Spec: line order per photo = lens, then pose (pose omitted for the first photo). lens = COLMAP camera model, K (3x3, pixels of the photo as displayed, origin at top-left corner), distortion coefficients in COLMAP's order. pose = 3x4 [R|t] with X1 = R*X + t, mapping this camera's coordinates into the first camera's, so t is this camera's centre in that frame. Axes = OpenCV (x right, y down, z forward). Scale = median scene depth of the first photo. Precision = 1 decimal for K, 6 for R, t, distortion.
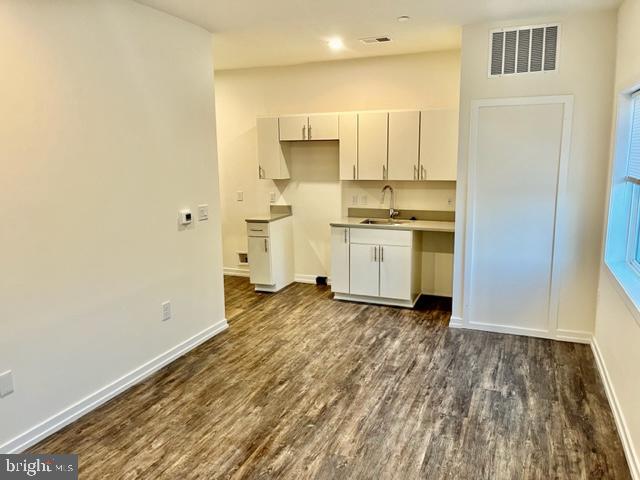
lens RADIAL K [[481.3, 0, 321.2], [0, 481.3, 243.3], [0, 0, 1]] dist [0.077446, -0.106573]
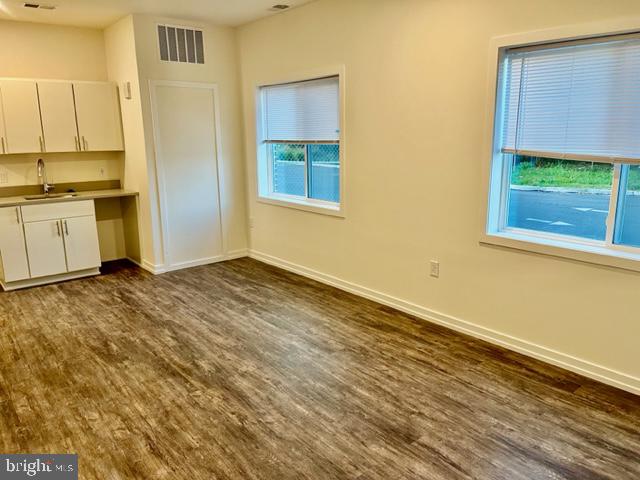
lens RADIAL K [[481.3, 0, 321.2], [0, 481.3, 243.3], [0, 0, 1]] dist [0.077446, -0.106573]
pose [[0.477630, -0.191212, 0.857501, -0.631383], [0.171736, 0.977520, 0.122317, 0.028646], [-0.861613, 0.088842, 0.499731, 0.074957]]
